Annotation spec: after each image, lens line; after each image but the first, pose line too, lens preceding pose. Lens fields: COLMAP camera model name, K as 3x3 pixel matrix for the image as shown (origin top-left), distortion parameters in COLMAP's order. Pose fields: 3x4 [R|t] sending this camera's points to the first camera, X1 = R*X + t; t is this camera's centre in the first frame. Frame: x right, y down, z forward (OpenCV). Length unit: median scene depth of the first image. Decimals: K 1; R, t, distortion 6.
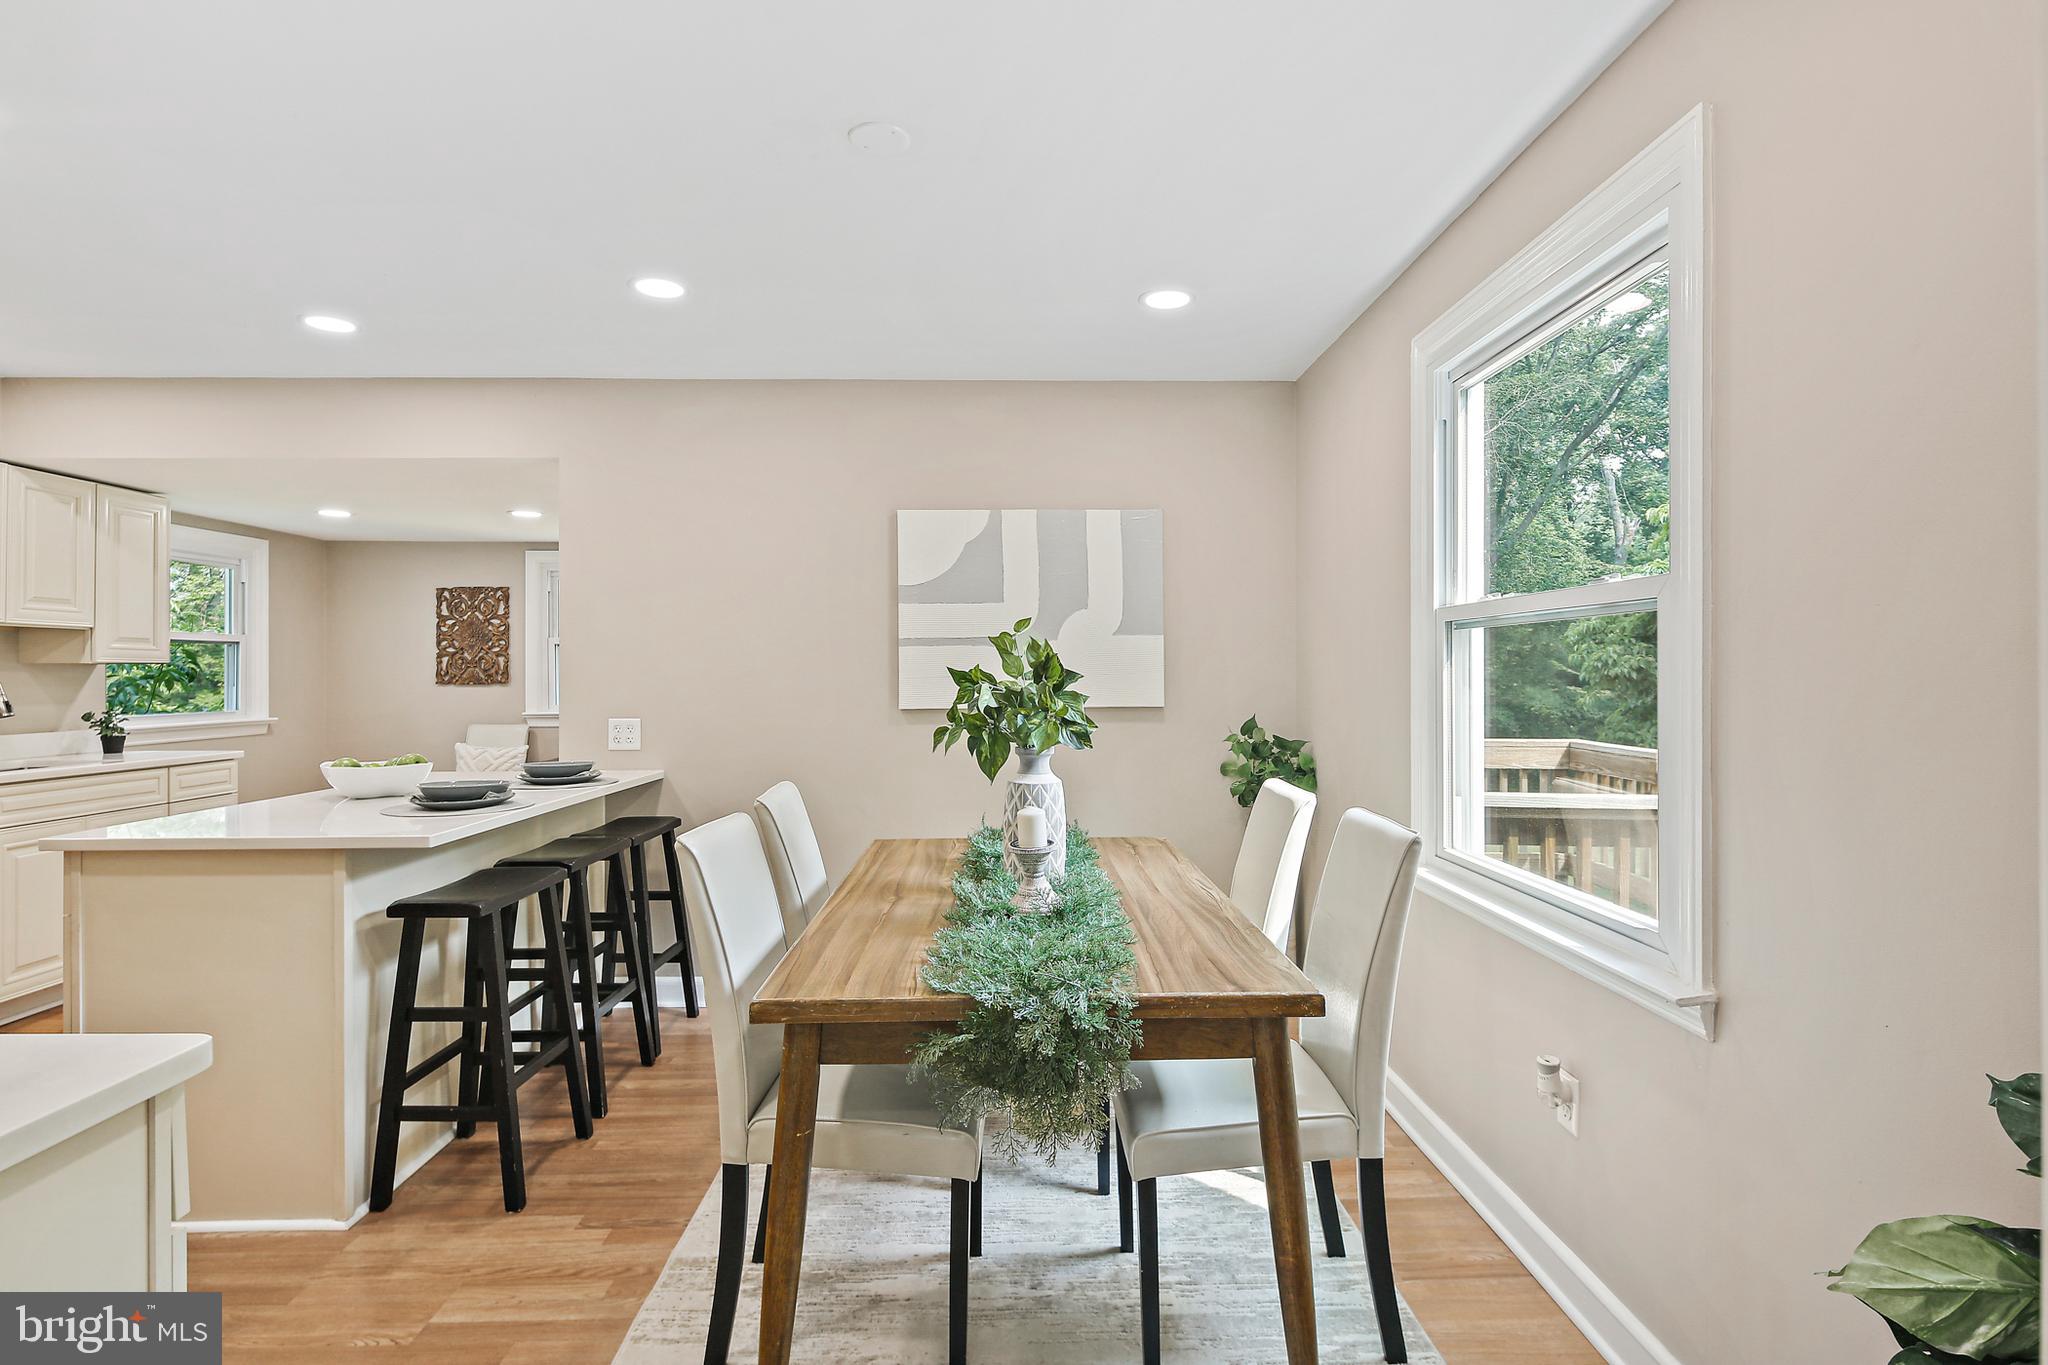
lens RADIAL K [[999.7, 0, 1028.7], [0, 999.7, 664.8], [0, 0, 1]] dist [0.006876, -0.005262]
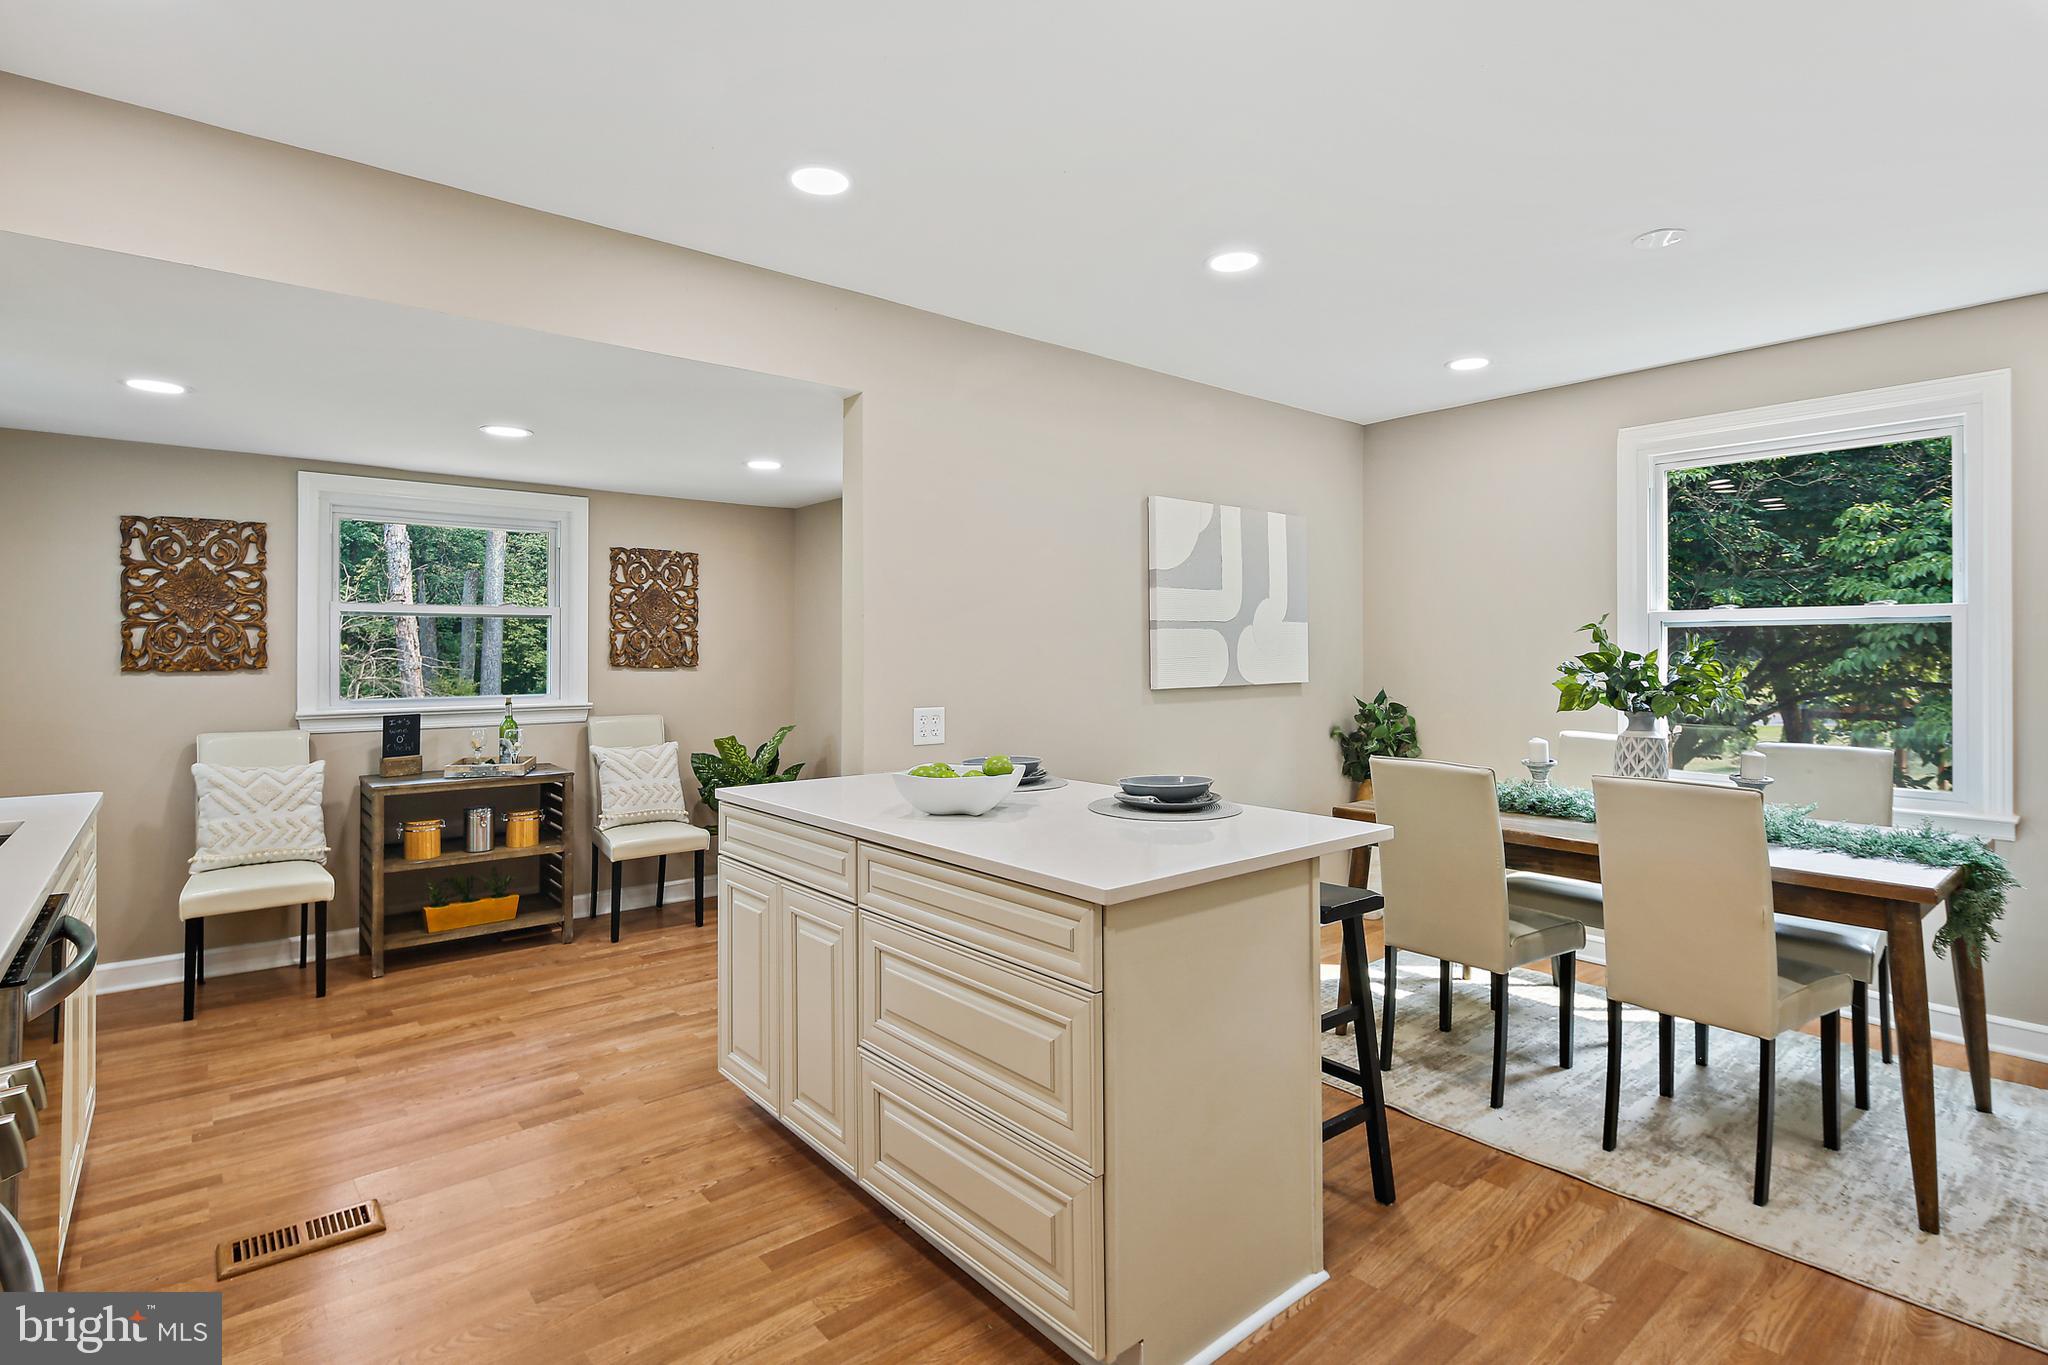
lens RADIAL K [[999.7, 0, 1021.9], [0, 999.7, 644.2], [0, 0, 1]] dist [0.006876, -0.005262]
pose [[0.783577, 0.005845, 0.621267, -0.540247], [-0.006001, 0.999980, -0.001839, 0.000249], [-0.621266, -0.002287, 0.783597, 0.174160]]
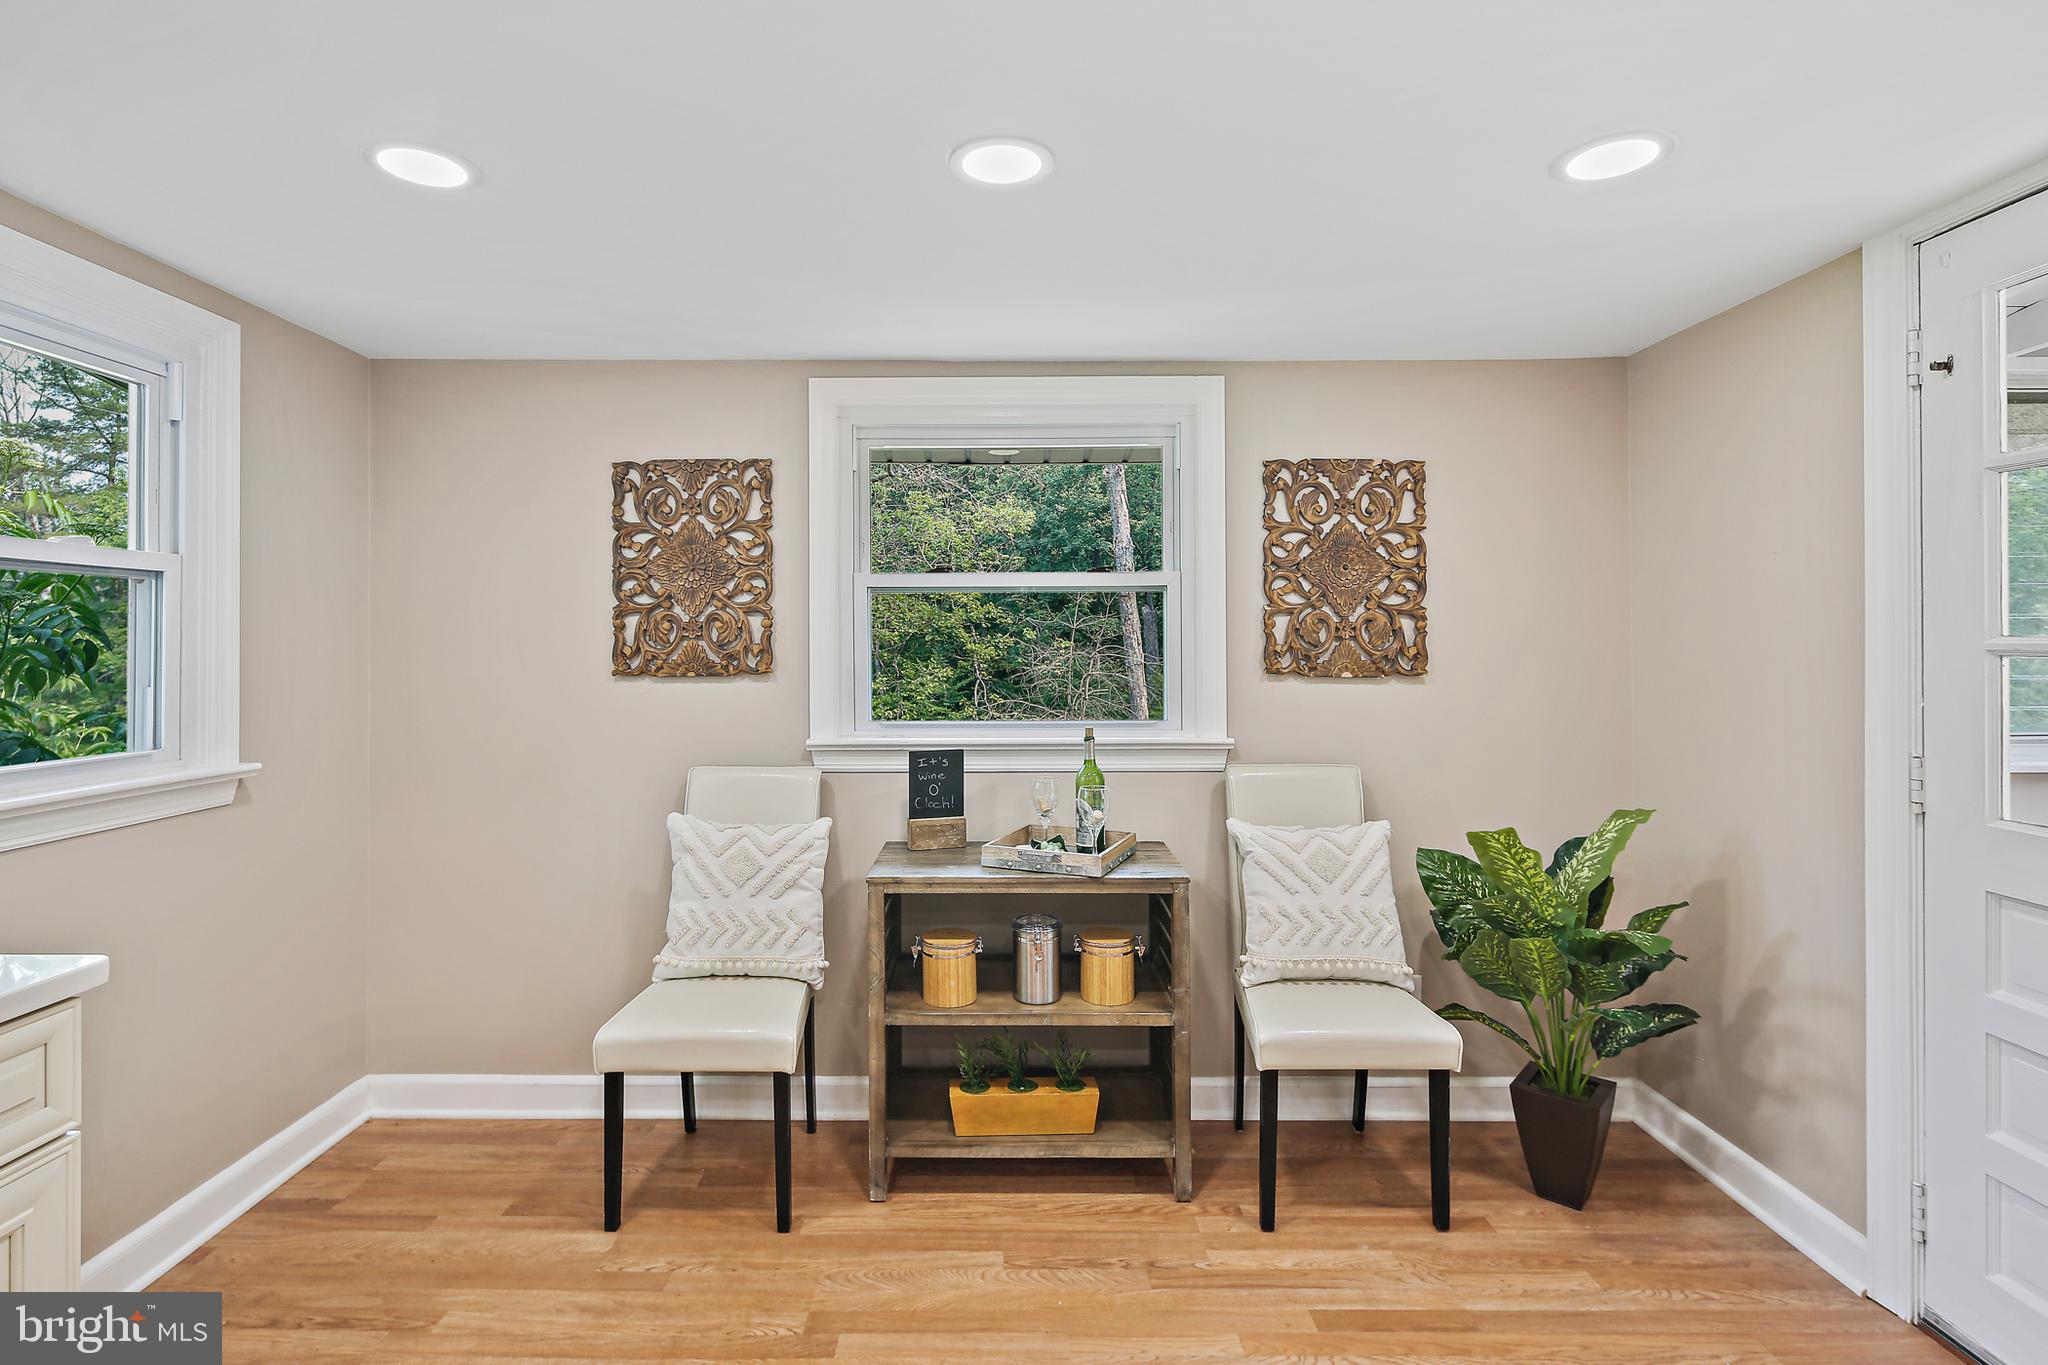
lens RADIAL K [[999.7, 0, 993.3], [0, 999.7, 637.5], [0, 0, 1]] dist [0.006876, -0.005262]
pose [[0.999509, -0.001195, -0.031299, -0.407371], [0.001091, 0.999994, -0.003340, 0.003652], [0.031303, 0.003305, 0.999504, 0.557633]]
